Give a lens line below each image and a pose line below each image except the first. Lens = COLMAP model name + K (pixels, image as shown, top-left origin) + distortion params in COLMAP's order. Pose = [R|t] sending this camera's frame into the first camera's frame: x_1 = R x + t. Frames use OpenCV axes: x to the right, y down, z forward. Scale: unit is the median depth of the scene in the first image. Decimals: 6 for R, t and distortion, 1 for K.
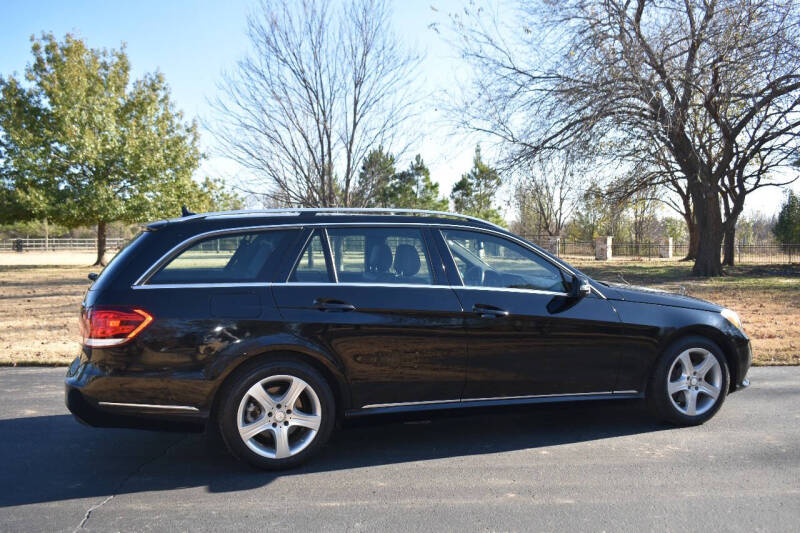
lens RADIAL K [[710.1, 0, 400.0], [0, 710.1, 266.5], [0, 0, 1]] dist [-0.024848, -0.007338]
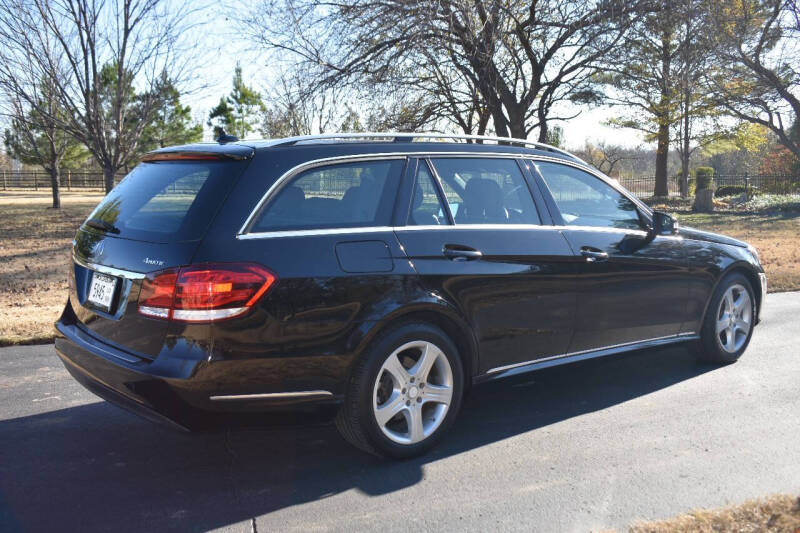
lens RADIAL K [[788.8, 0, 400.0], [0, 788.8, 266.5], [0, 0, 1]] dist [-0.017806, -0.004094]
pose [[0.937302, -0.038290, 0.346408, -0.094864], [0.010966, 0.996694, 0.080498, -0.000735], [-0.348346, -0.071652, 0.934624, 0.033960]]
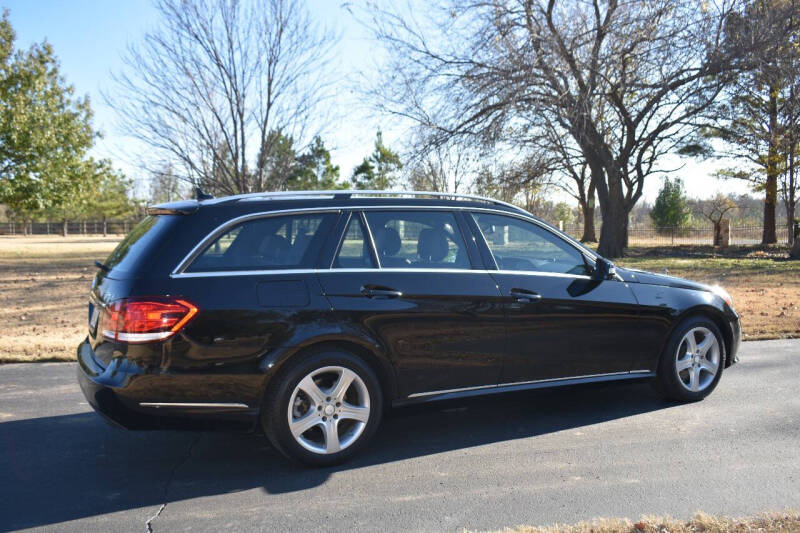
lens RADIAL K [[710.1, 0, 400.0], [0, 710.1, 266.5], [0, 0, 1]] dist [-0.024848, -0.007338]
pose [[0.987315, -0.009937, 0.158460, -0.043584], [0.006264, 0.999700, 0.023659, -0.000477], [-0.158648, -0.022366, 0.987082, 0.009652]]
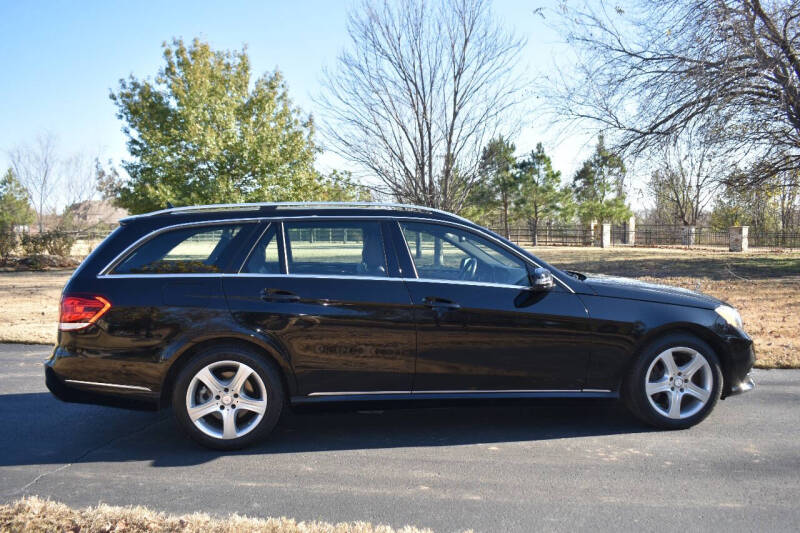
lens RADIAL K [[710.1, 0, 400.0], [0, 710.1, 266.5], [0, 0, 1]] dist [-0.024848, -0.007338]
pose [[0.981329, 0.007063, -0.192206, 0.055576], [-0.004395, 0.999888, 0.014300, -0.000836], [0.192285, -0.013189, 0.981250, 0.002222]]
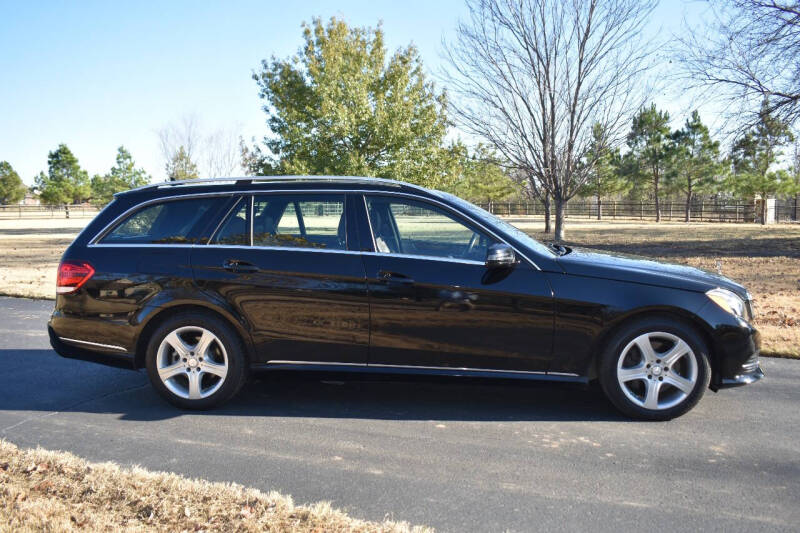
lens RADIAL K [[710.1, 0, 400.0], [0, 710.1, 266.5], [0, 0, 1]] dist [-0.024848, -0.007338]
pose [[0.913565, 0.035379, -0.405151, 0.113587], [-0.015215, 0.998485, 0.052883, -0.001344], [0.406409, -0.042148, 0.912719, 0.020804]]
